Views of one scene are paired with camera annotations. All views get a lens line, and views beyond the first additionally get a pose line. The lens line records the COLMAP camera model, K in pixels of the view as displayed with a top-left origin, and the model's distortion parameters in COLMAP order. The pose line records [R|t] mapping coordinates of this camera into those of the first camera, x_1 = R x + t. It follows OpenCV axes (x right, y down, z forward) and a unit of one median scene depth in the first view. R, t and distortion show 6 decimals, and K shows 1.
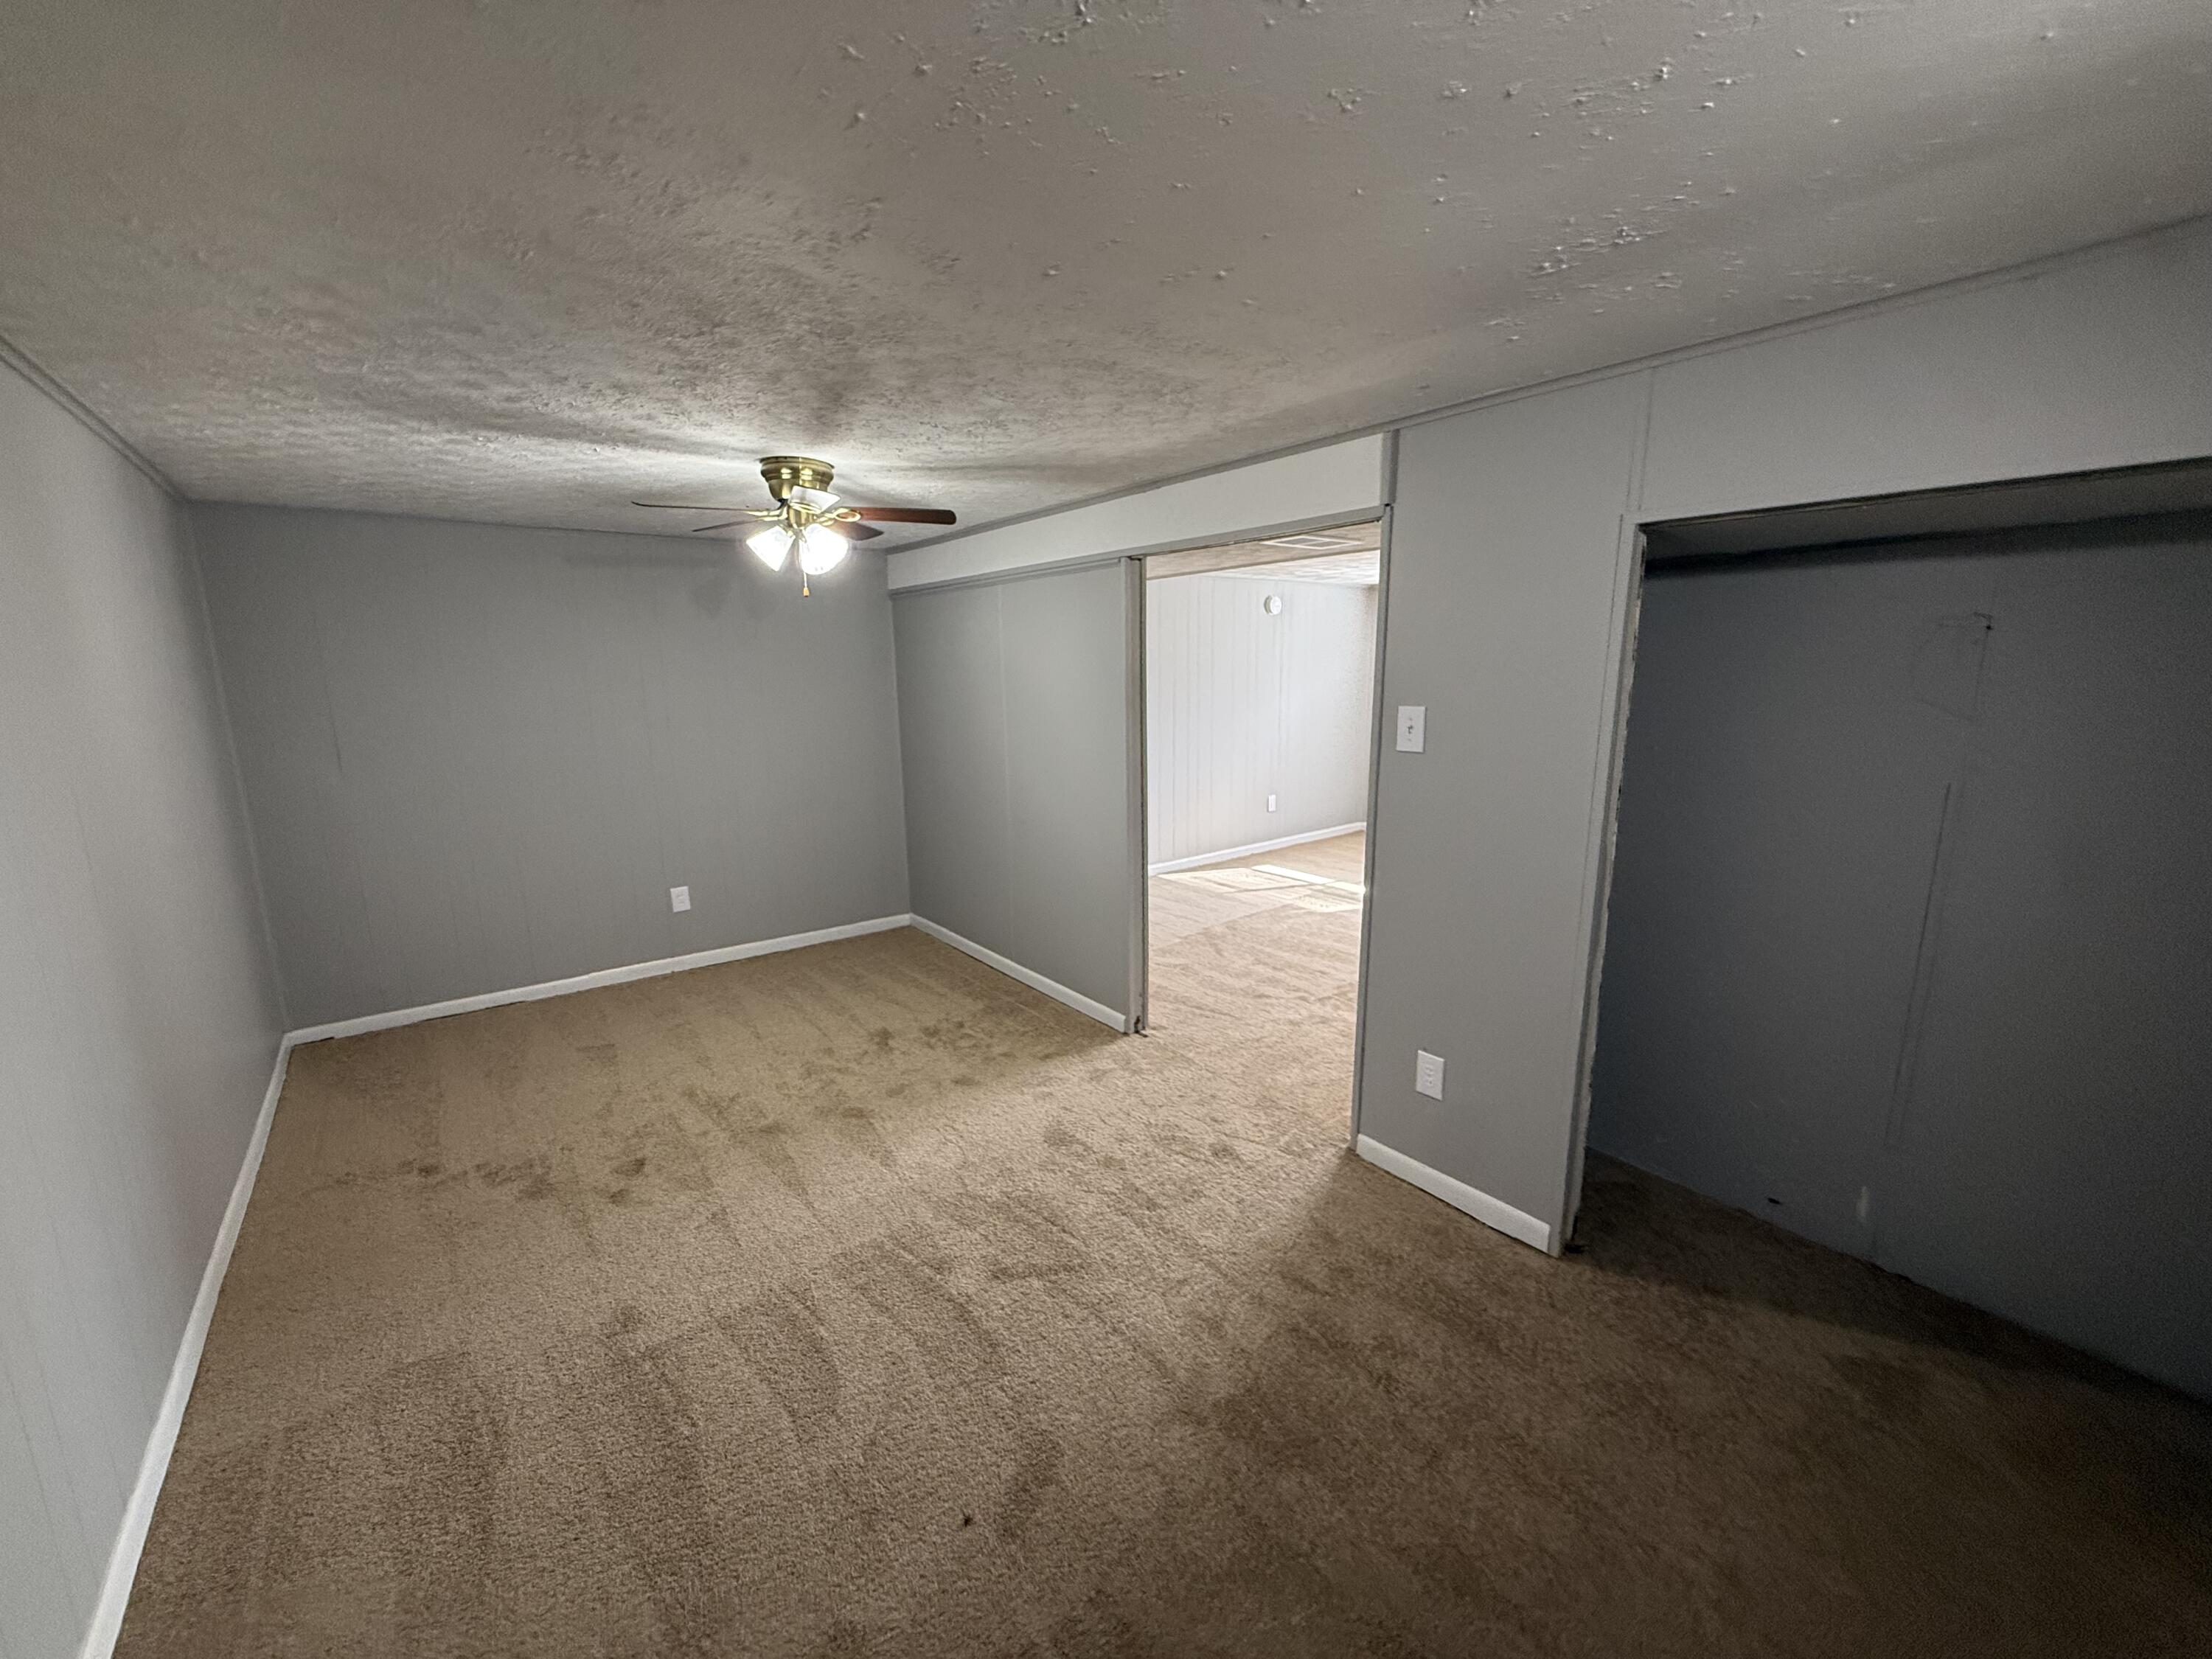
lens RADIAL K [[879.1, 0, 1100.2], [0, 879.1, 828.0], [0, 0, 1]] dist [0.000904, 0.000111]
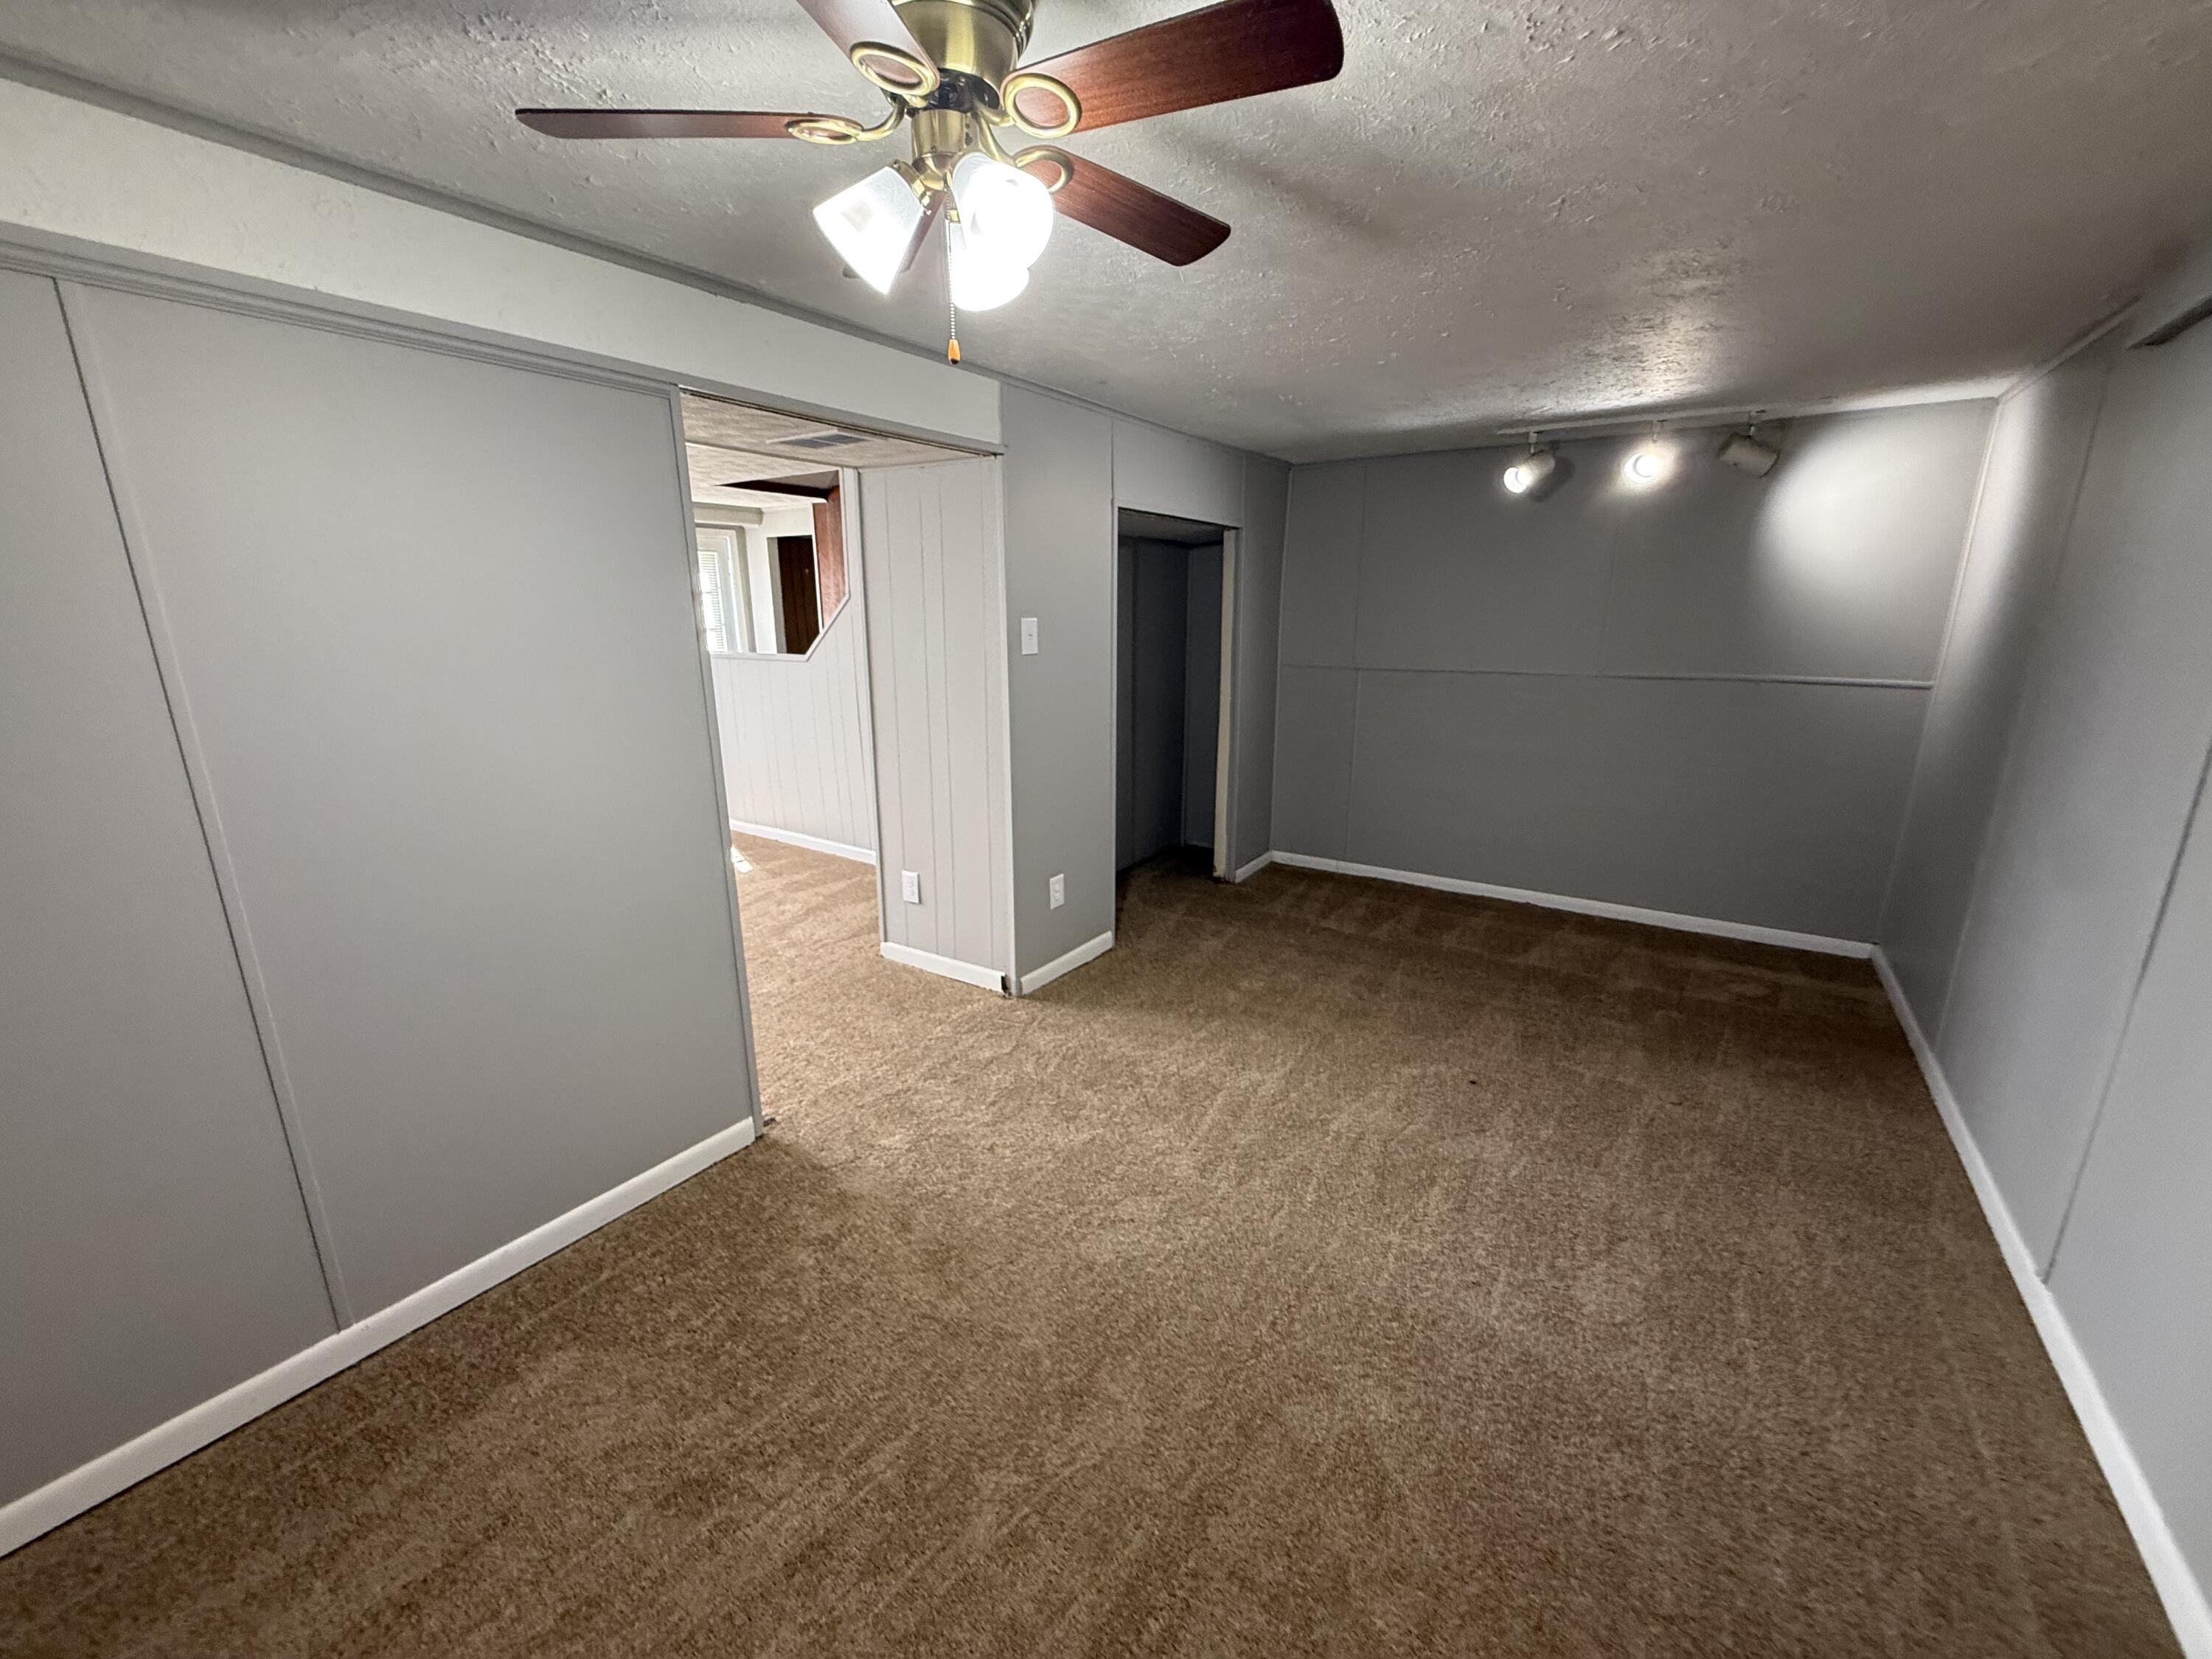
lens RADIAL K [[879.1, 0, 1100.2], [0, 879.1, 828.0], [0, 0, 1]] dist [0.000904, 0.000111]
pose [[-0.306065, -0.221595, 0.925862, -0.656791], [0.180774, 0.941311, 0.285052, -0.139915], [-0.934690, 0.254616, -0.248044, 0.925401]]
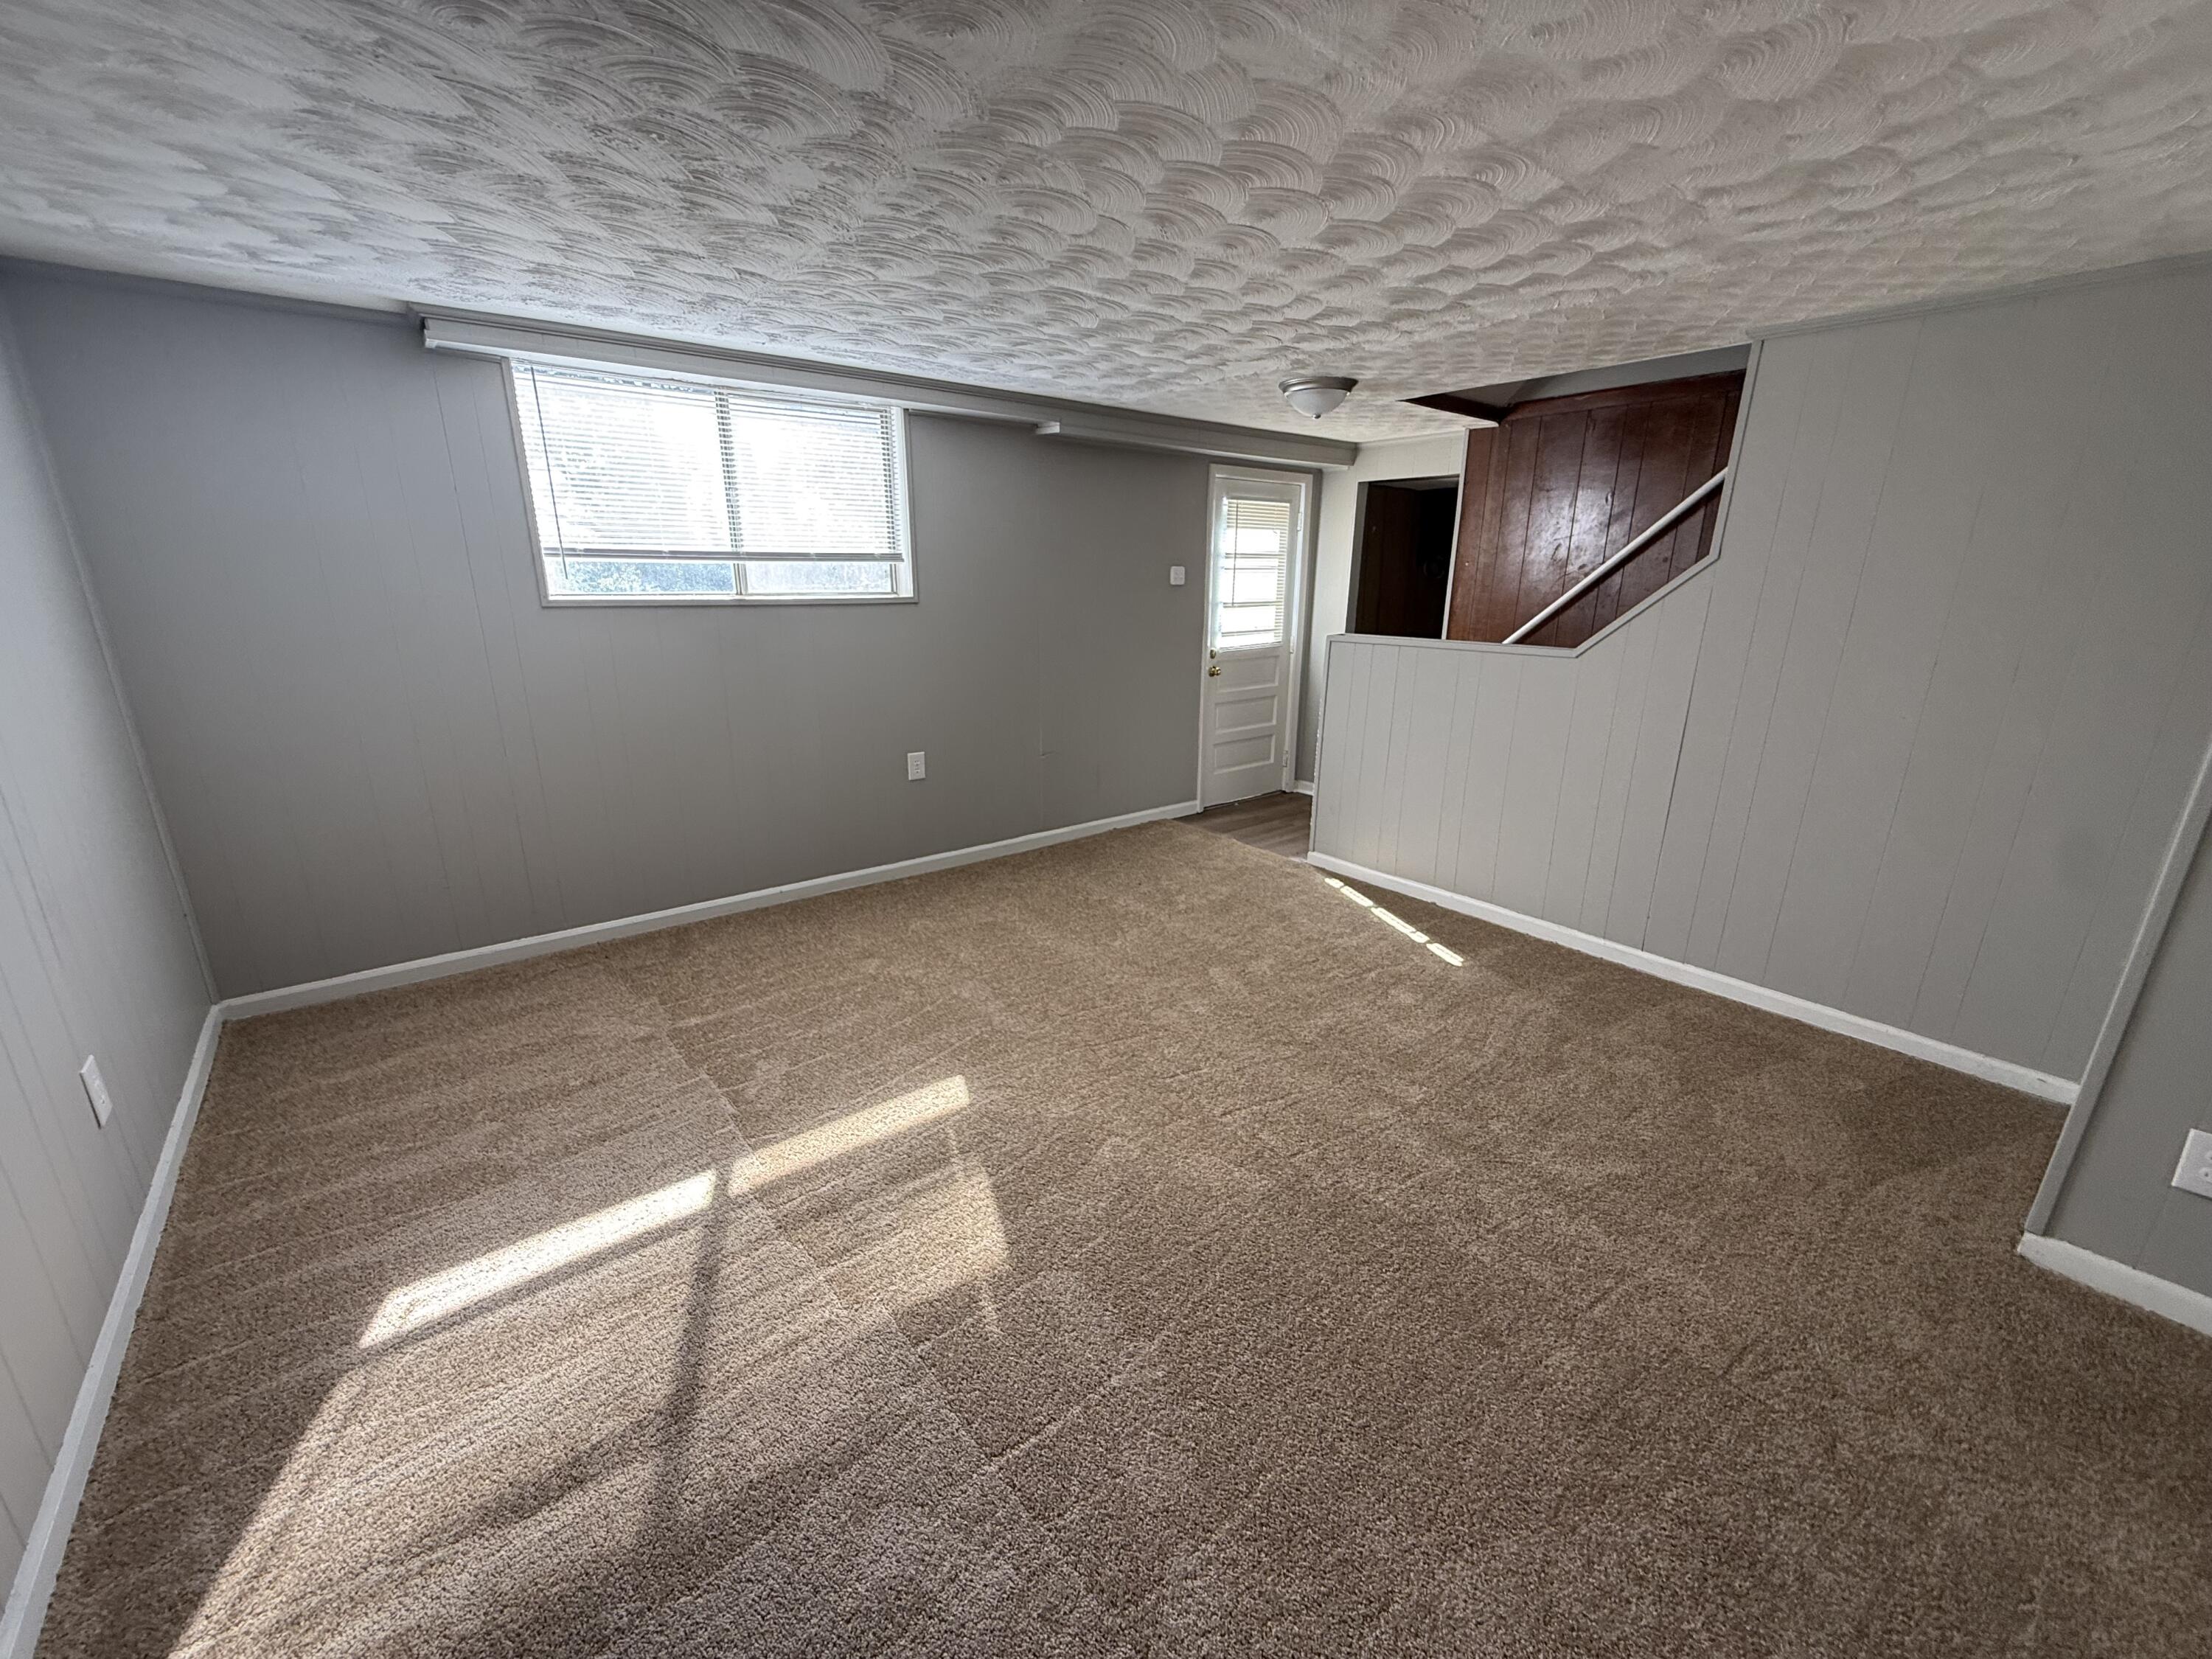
lens RADIAL K [[879.1, 0, 1100.2], [0, 879.1, 828.0], [0, 0, 1]] dist [0.000904, 0.000111]
pose [[-0.014923, -0.267409, 0.963468, -0.065973], [0.178660, 0.947355, 0.265704, -0.244091], [-0.983798, 0.176098, 0.033638, 1.458148]]
